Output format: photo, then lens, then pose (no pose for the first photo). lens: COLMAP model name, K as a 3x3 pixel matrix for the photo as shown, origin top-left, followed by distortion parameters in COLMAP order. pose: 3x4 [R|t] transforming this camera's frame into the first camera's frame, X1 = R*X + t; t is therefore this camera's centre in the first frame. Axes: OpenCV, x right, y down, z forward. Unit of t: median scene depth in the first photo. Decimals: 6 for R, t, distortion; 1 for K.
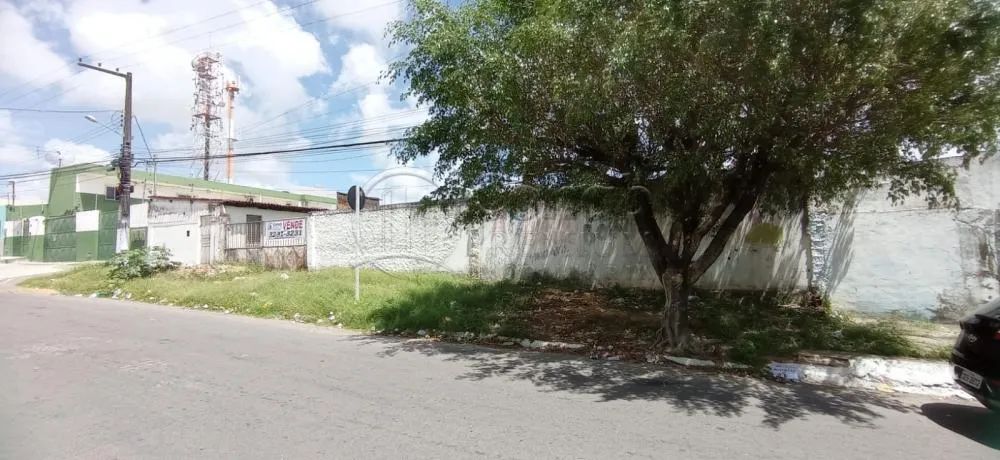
lens RADIAL K [[460.8, 0, 507.0], [0, 460.8, 222.1], [0, 0, 1]] dist [-0.044068, 0.026035]
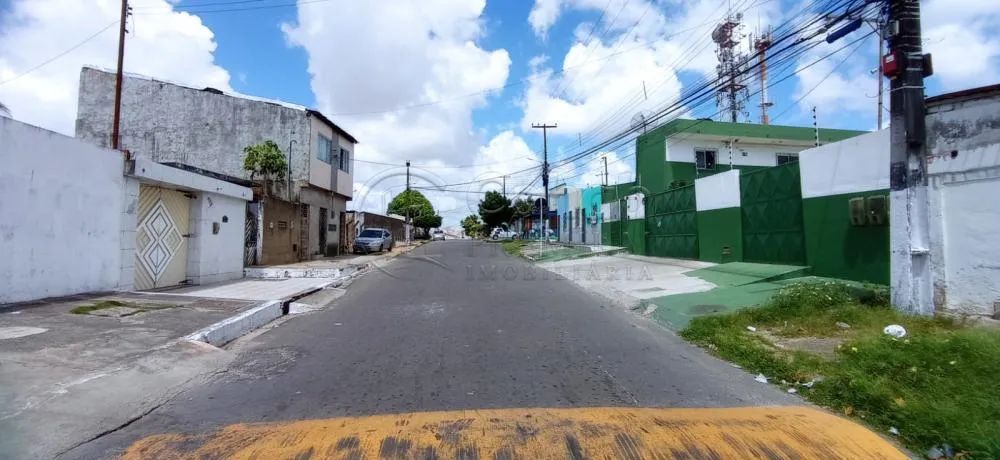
lens RADIAL K [[460.8, 0, 507.0], [0, 460.8, 222.1], [0, 0, 1]] dist [-0.044068, 0.026035]
pose [[0.548935, -0.015981, -0.835712, -0.474293], [0.043458, 0.999011, 0.009441, 0.015402], [0.834734, -0.041501, 0.549087, 0.369386]]
